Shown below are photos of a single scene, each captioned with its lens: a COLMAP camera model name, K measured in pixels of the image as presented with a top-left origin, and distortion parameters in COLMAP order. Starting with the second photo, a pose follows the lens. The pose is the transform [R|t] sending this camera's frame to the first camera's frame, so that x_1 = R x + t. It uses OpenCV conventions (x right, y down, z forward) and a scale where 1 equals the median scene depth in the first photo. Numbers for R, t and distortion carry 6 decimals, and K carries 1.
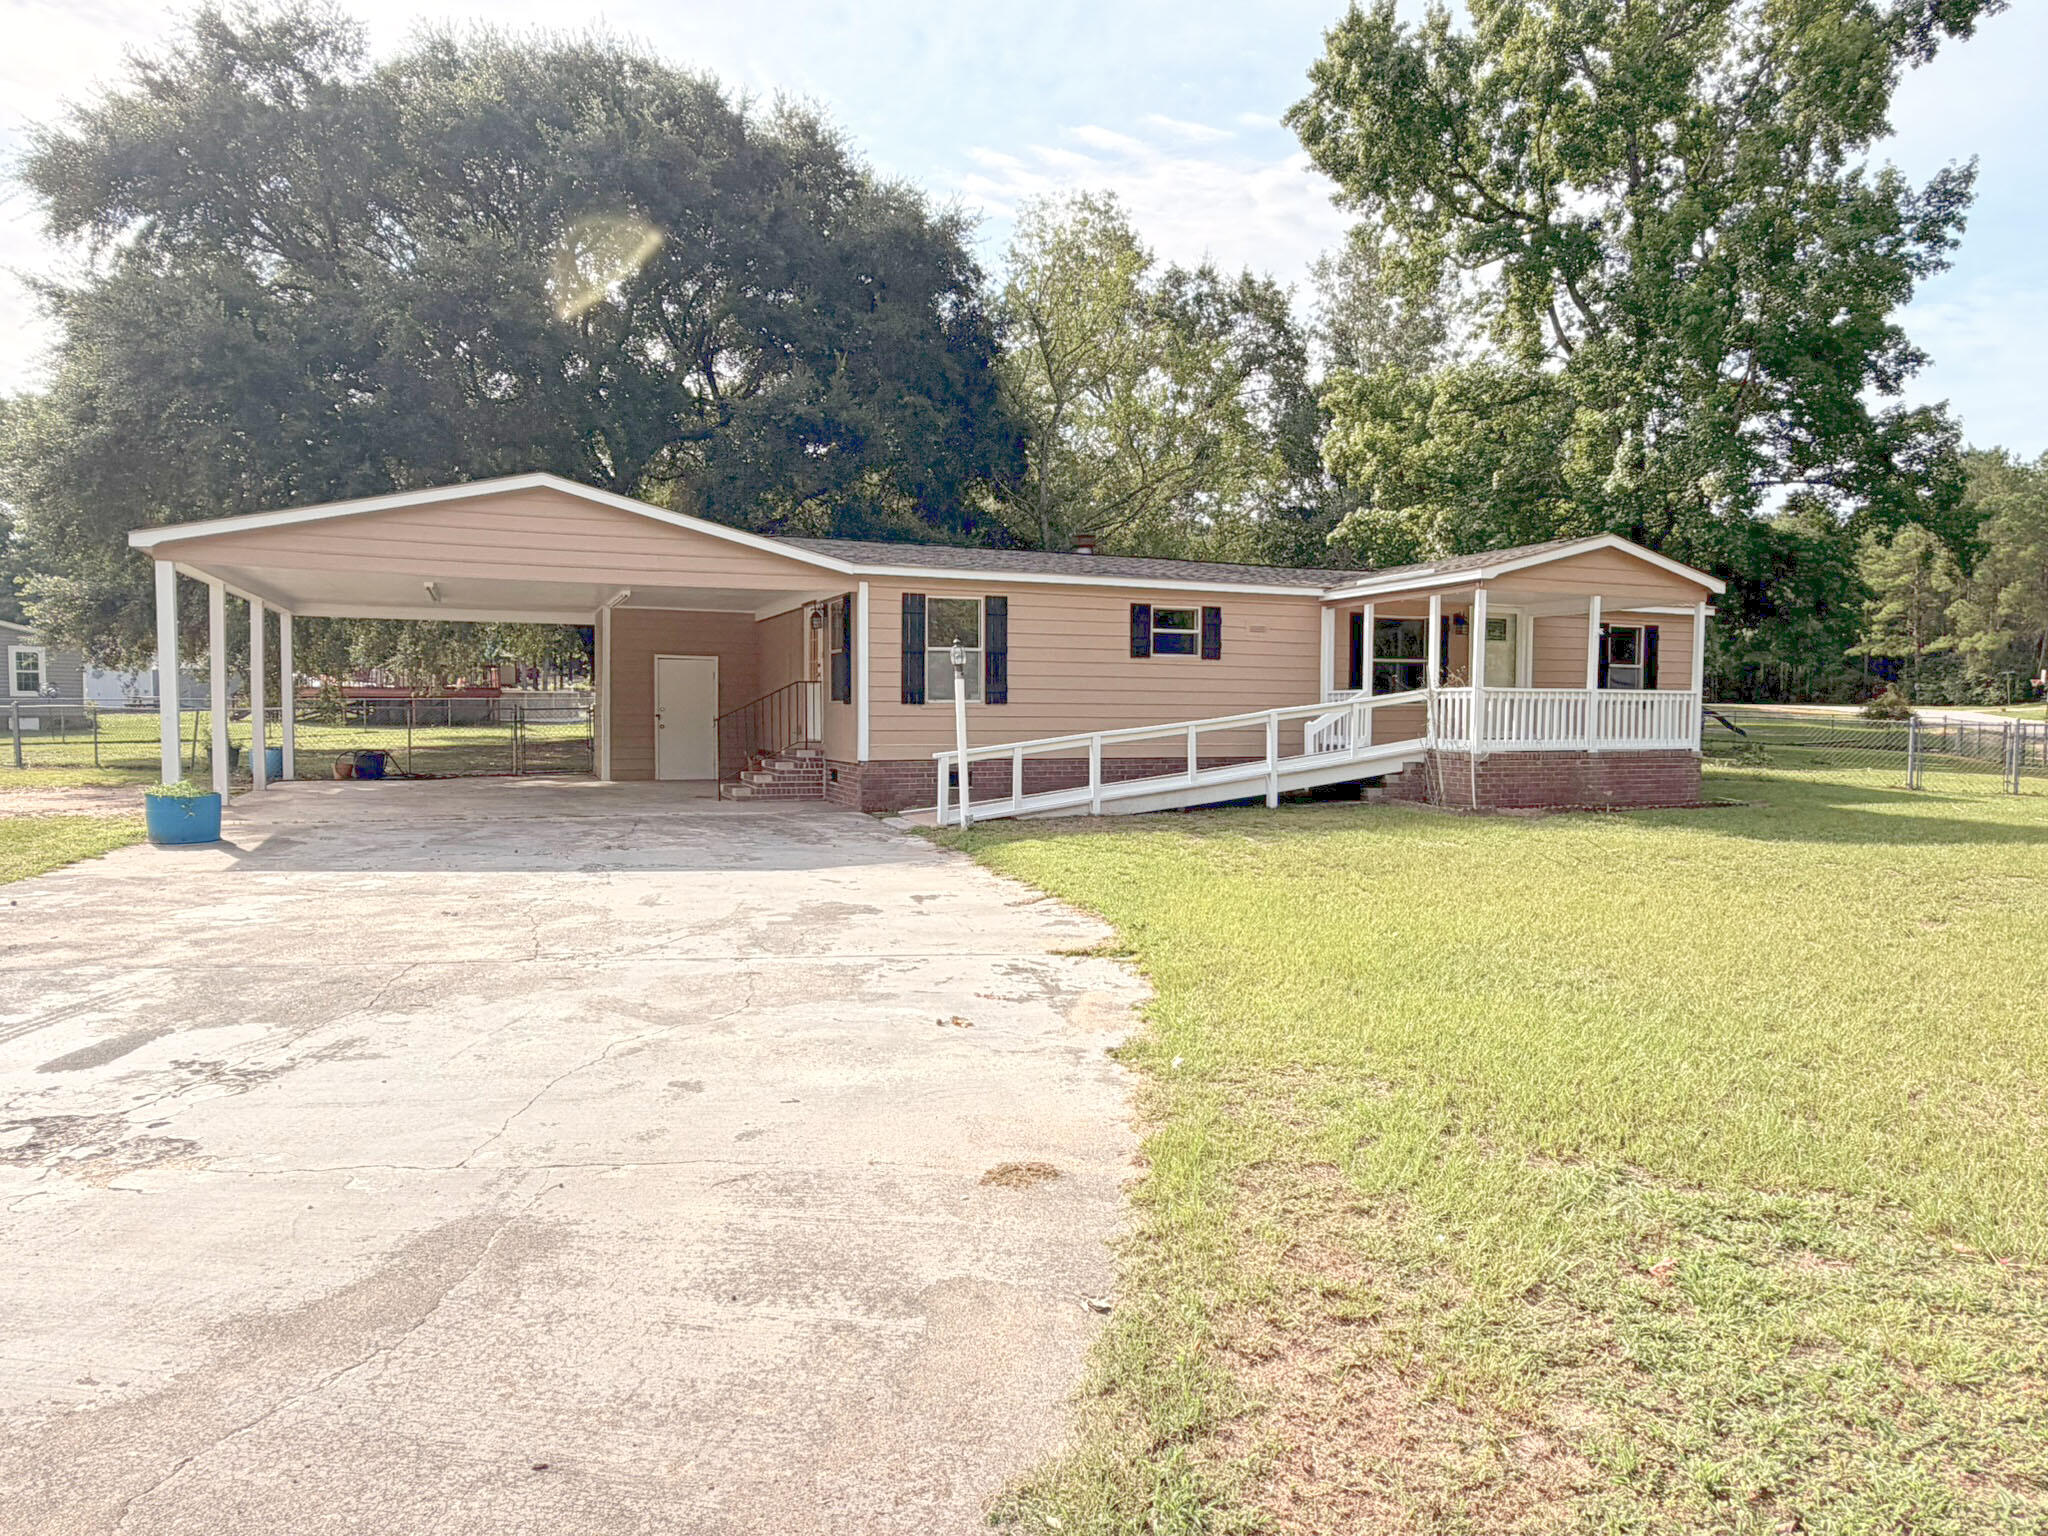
lens RADIAL K [[1266.4, 0, 1022.5], [0, 1266.4, 764.1], [0, 0, 1]] dist [-0.005139, -0.001540]
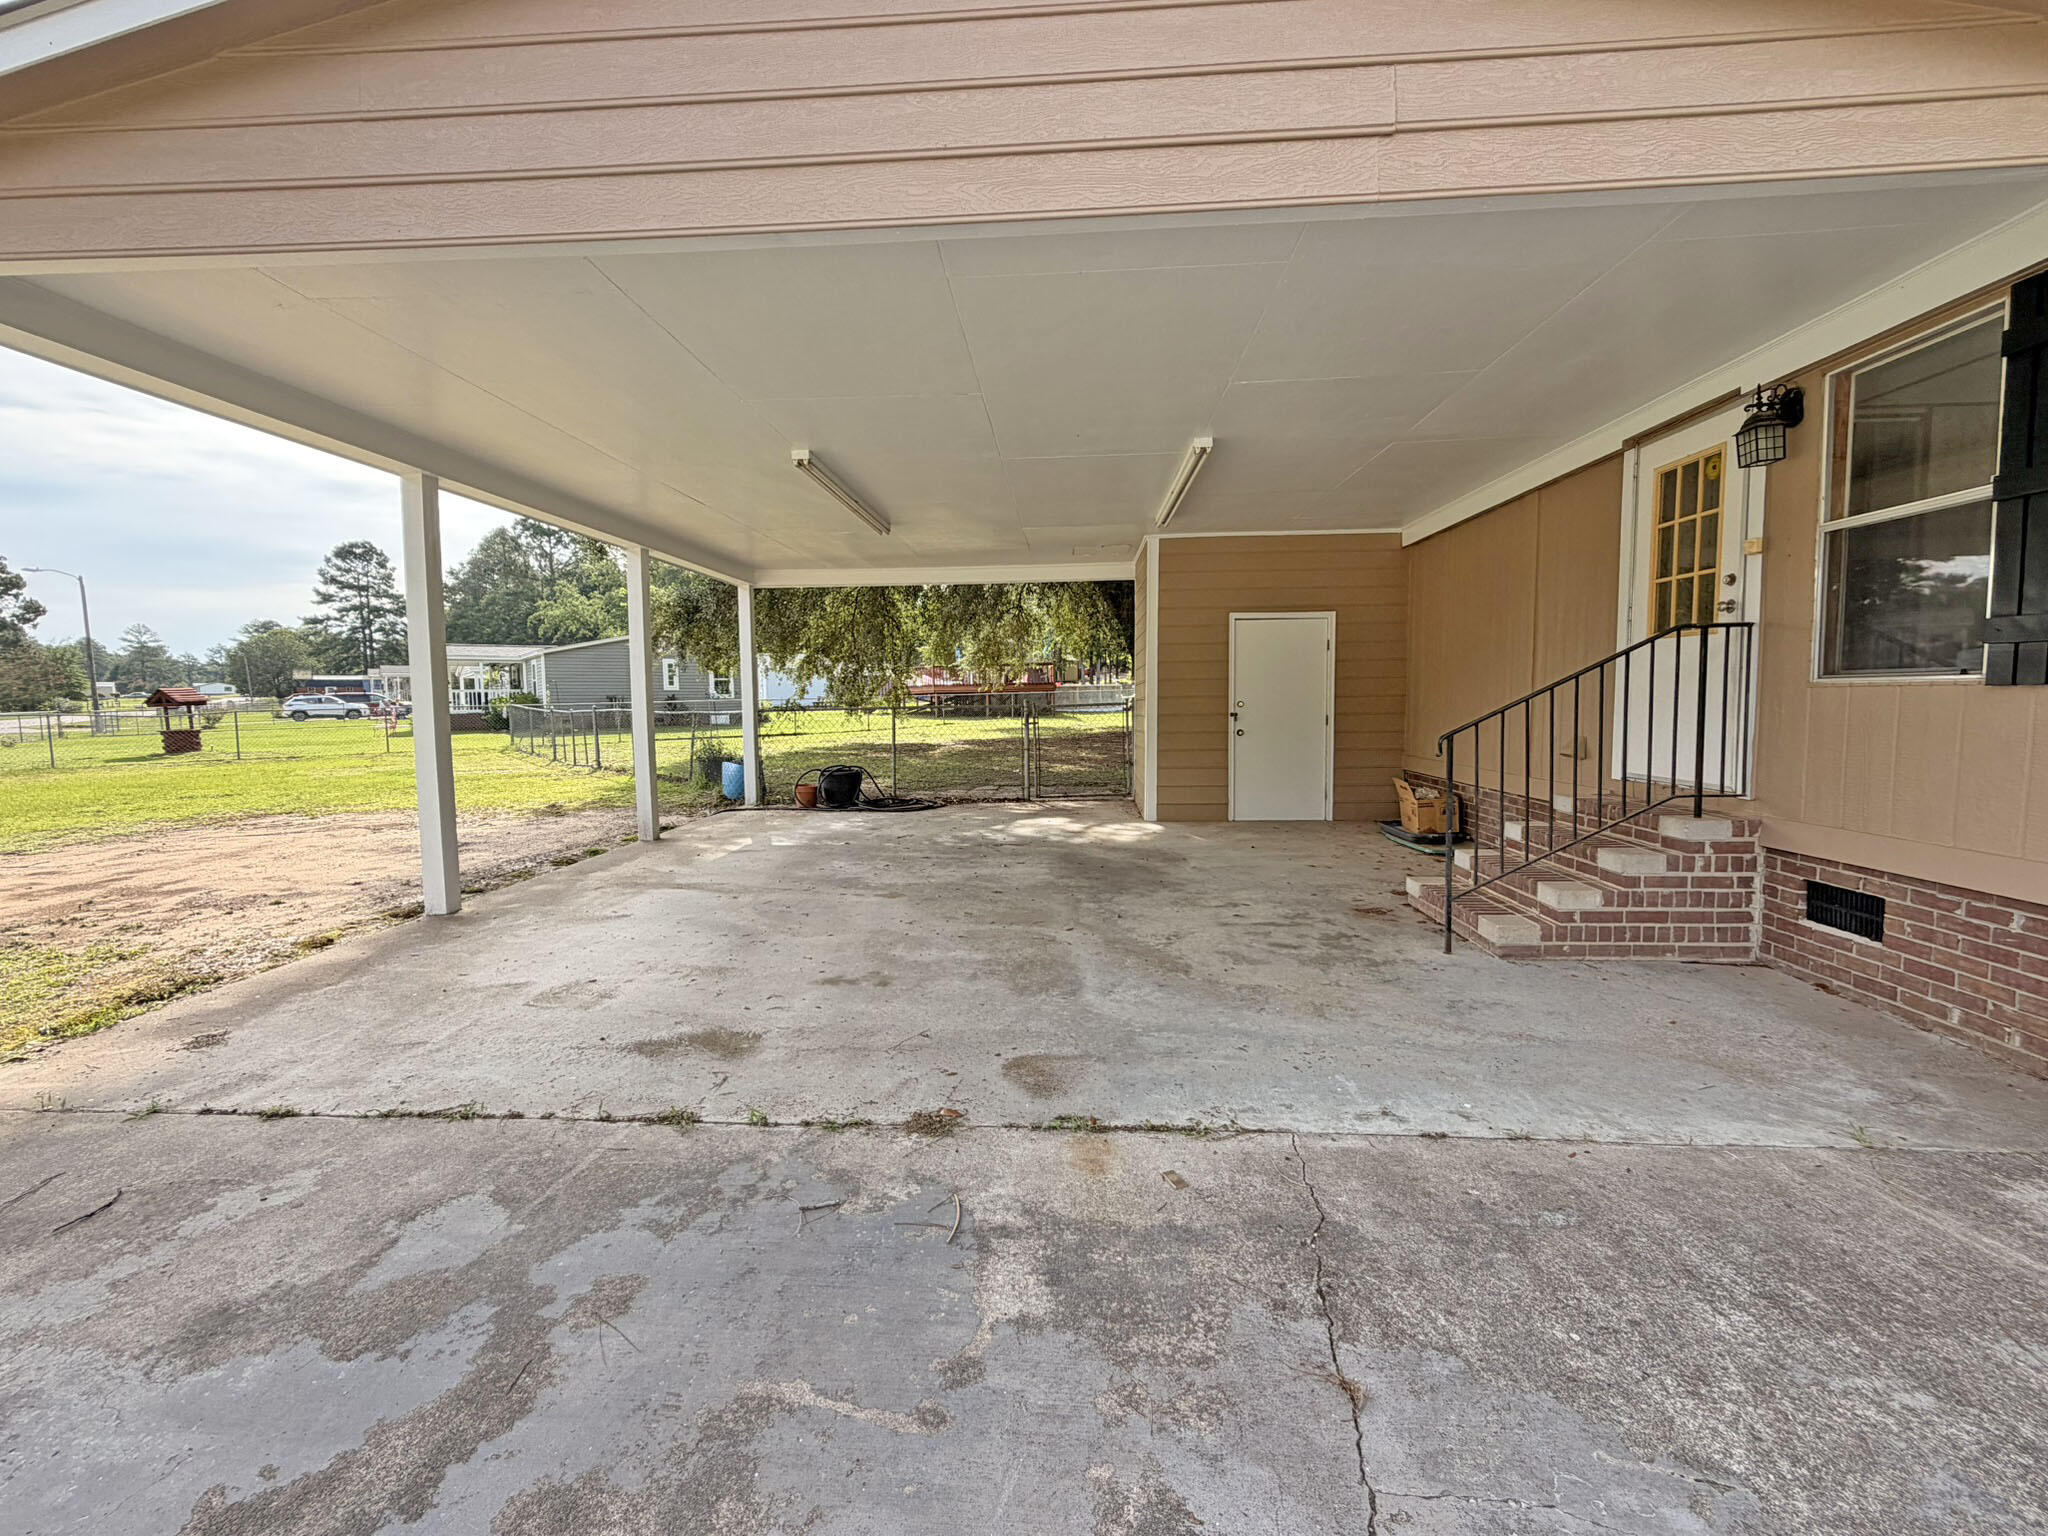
lens RADIAL K [[886.1, 0, 1032.0], [0, 886.1, 762.5], [0, 0, 1]] dist [0.001888, -0.000031]
pose [[0.904119, 0.013433, -0.427069, -0.194320], [0.000203, 0.999492, 0.031867, -0.028821], [0.427280, -0.028898, 0.903657, 0.576374]]
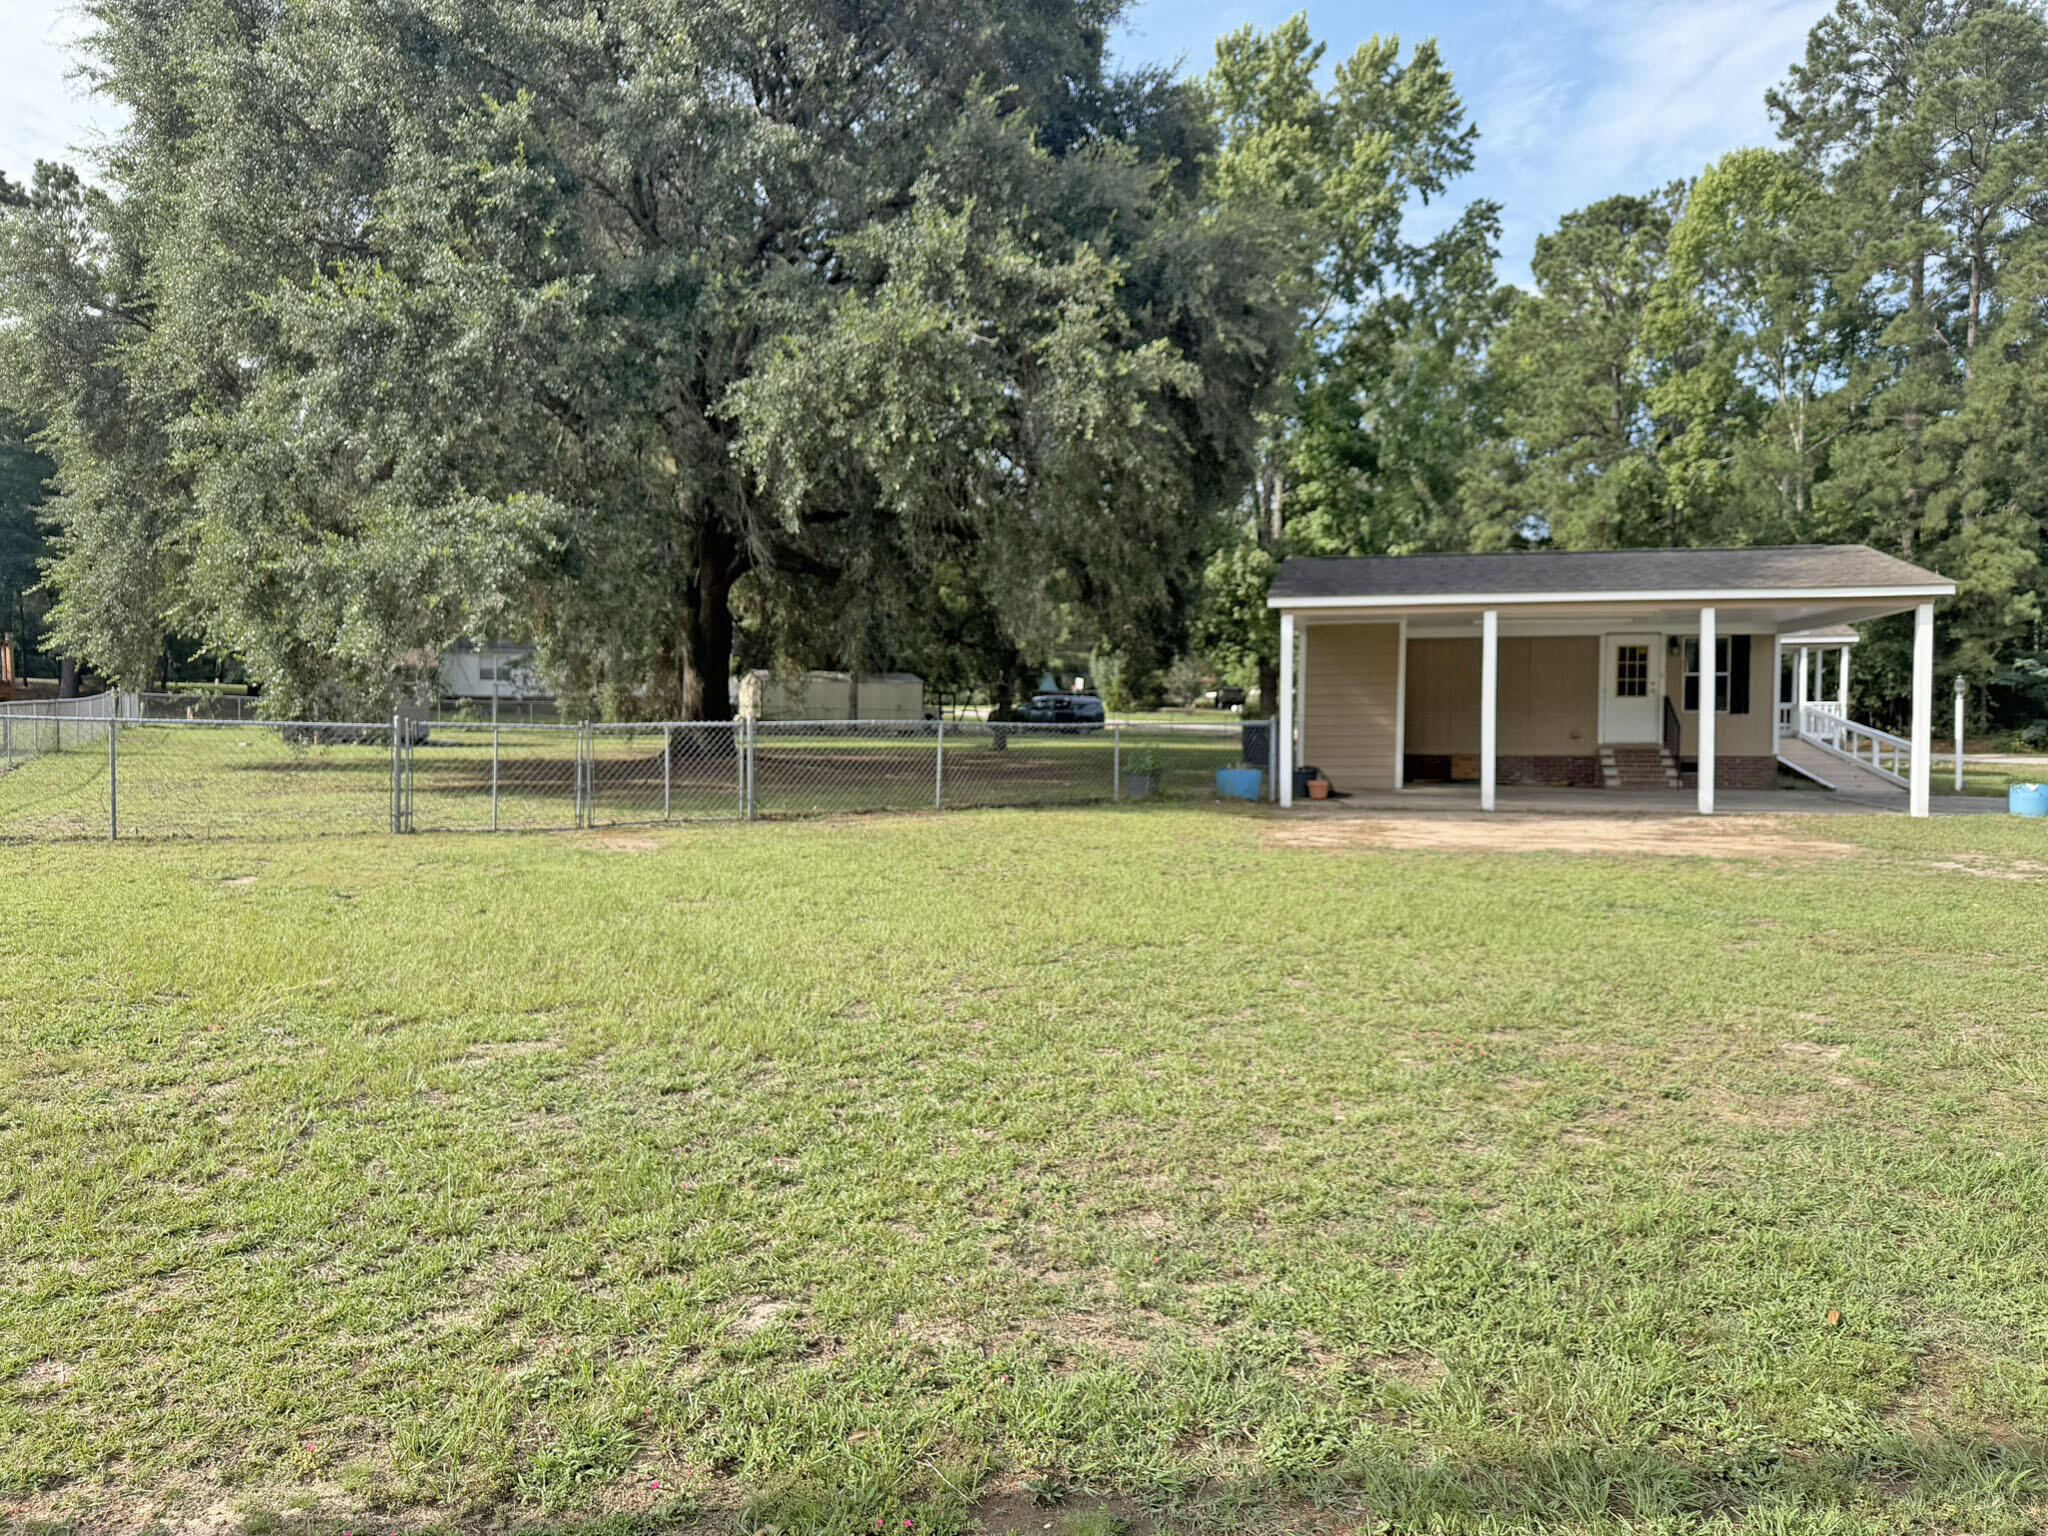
lens RADIAL K [[1460.0, 0, 1029.3], [0, 1460.0, 766.8], [0, 0, 1]] dist [0.000587, -0.004177]
pose [[0.585511, -0.033947, 0.809953, -1.455355], [0.036775, 0.999207, 0.015294, -0.033517], [-0.809830, 0.020831, 0.586295, 0.542934]]
